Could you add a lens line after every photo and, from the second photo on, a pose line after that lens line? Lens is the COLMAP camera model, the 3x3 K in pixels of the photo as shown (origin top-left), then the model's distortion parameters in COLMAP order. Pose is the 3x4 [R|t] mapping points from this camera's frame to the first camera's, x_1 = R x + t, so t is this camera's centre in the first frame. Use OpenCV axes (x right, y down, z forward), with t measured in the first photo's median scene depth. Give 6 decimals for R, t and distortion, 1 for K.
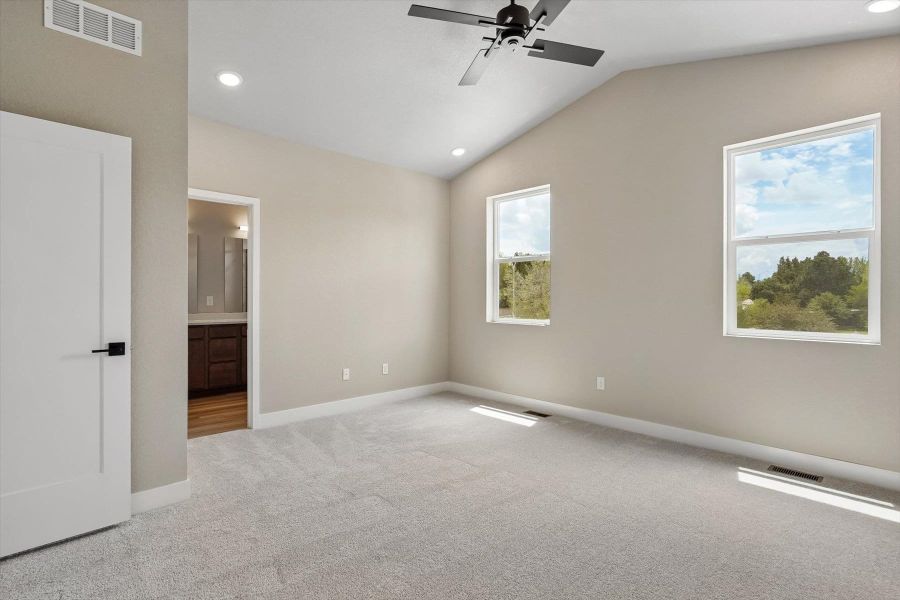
lens RADIAL K [[442.5, 0, 449.7], [0, 442.5, 298.1], [0, 0, 1]] dist [-0.004882, 0.000527]
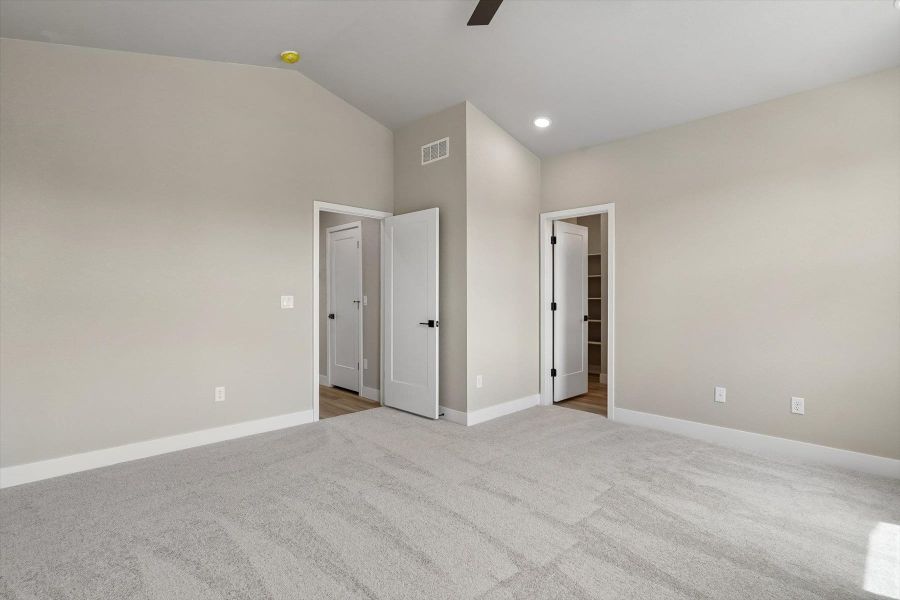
lens RADIAL K [[442.5, 0, 449.8], [0, 442.5, 299.7], [0, 0, 1]] dist [-0.004882, 0.000527]
pose [[0.000060, 0.000684, -1.000000, 0.698430], [-0.003120, 0.999995, 0.000684, 0.007575], [0.999995, 0.003120, 0.000062, 0.676485]]
